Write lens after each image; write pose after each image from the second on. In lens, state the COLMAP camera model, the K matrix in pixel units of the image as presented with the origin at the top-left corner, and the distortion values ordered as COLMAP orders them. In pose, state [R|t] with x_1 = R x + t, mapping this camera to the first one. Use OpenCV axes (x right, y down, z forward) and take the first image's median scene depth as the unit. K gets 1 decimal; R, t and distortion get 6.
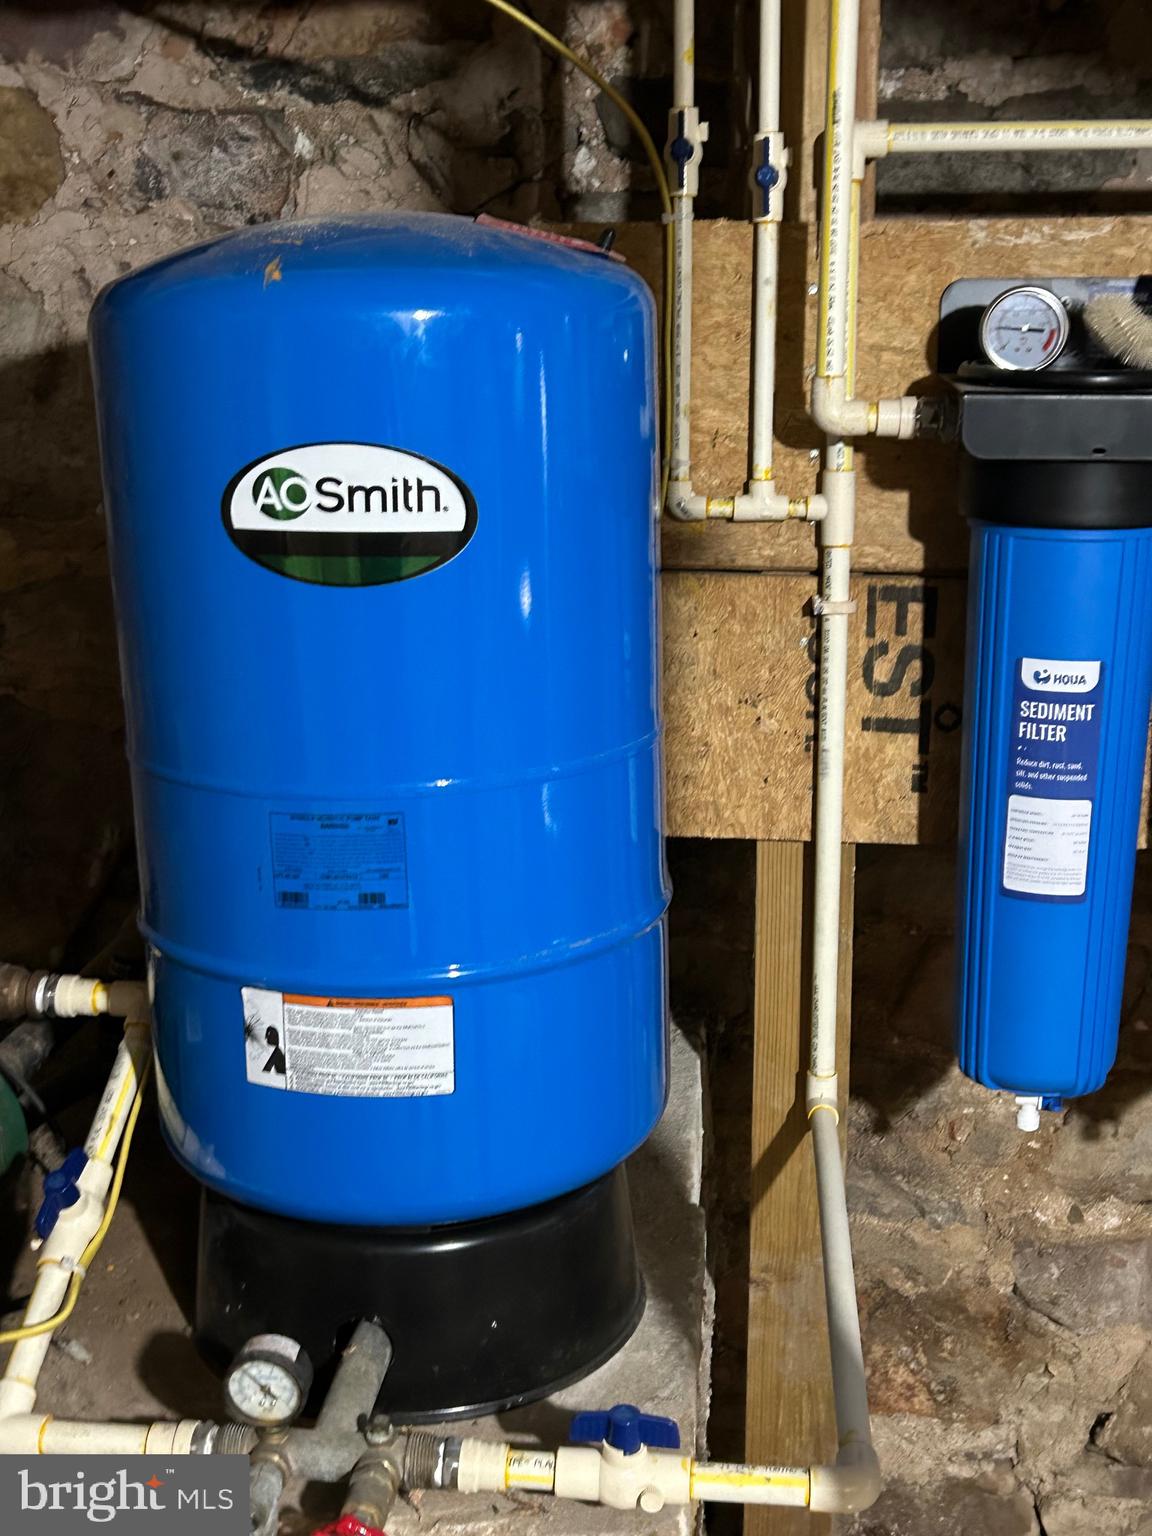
lens RADIAL K [[1883.5, 0, 633.6], [0, 1883.5, 762.4], [0, 0, 1]] dist [0.036955, 0.000000]
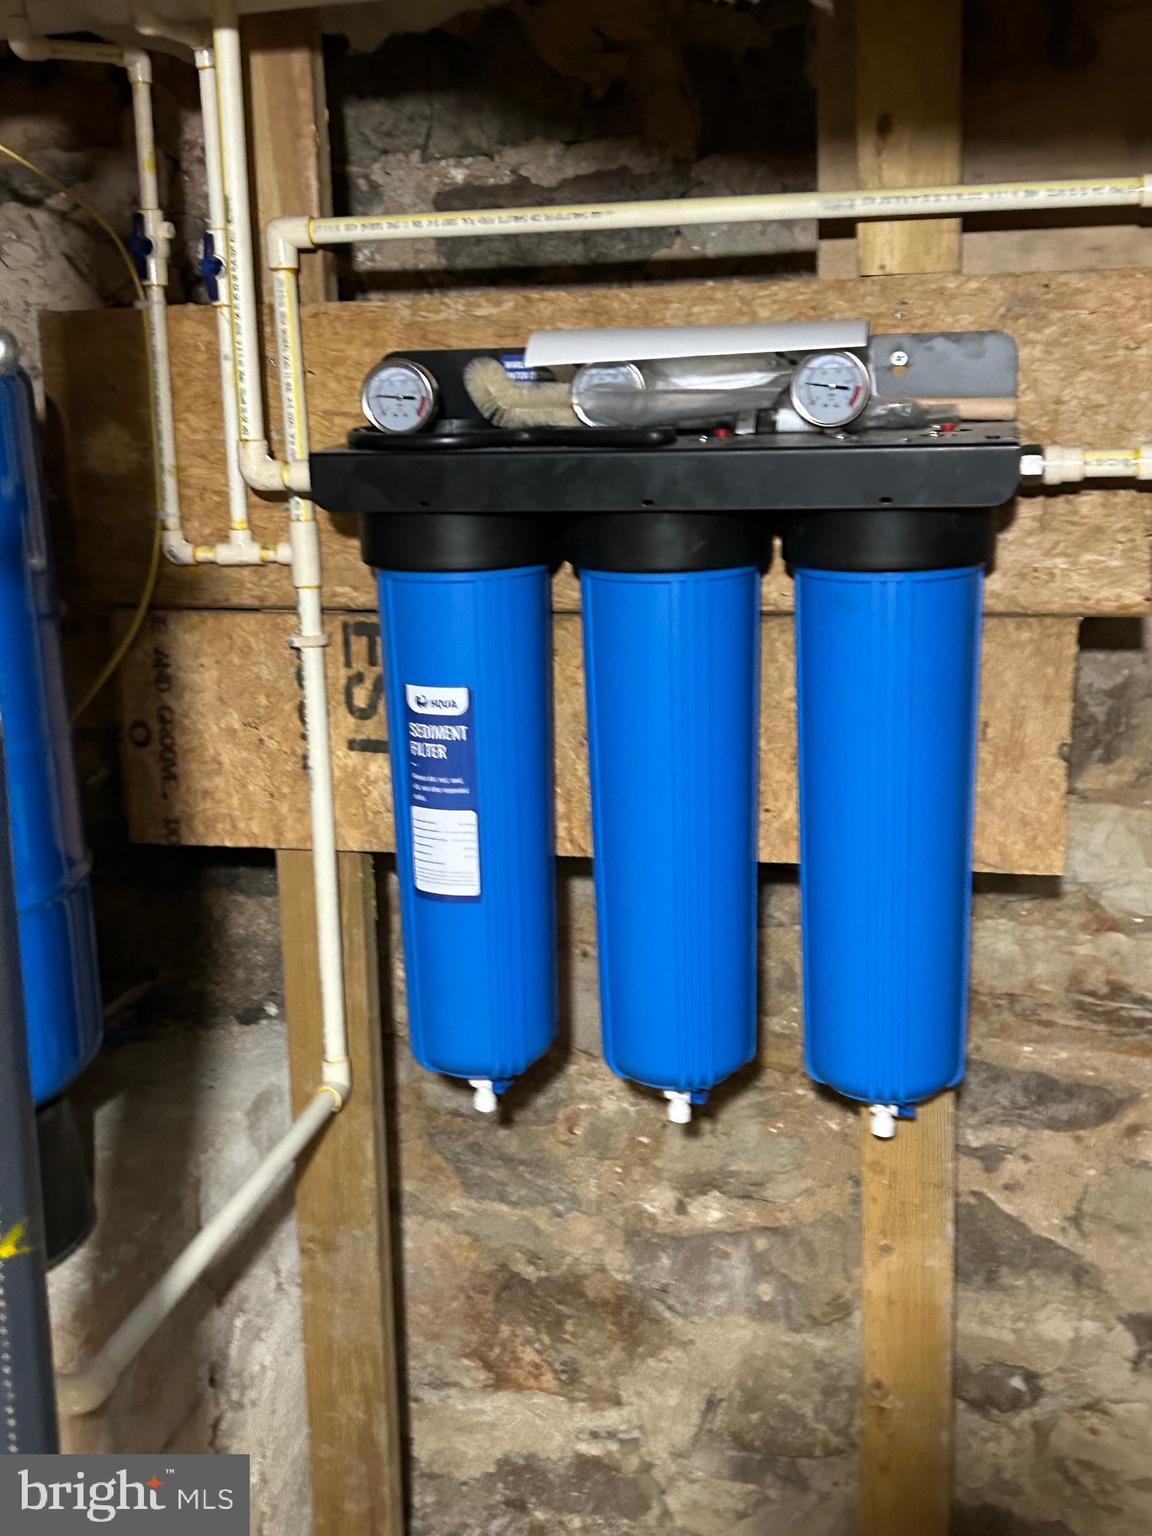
lens RADIAL K [[1883.5, 0, 577.0], [0, 1883.5, 731.3], [0, 0, 1]] dist [0.036955, 0.000000]
pose [[0.990420, -0.001013, -0.138083, 0.359831], [-0.003734, 0.999411, -0.034117, 0.008260], [0.138036, 0.034306, 0.989833, -0.078664]]
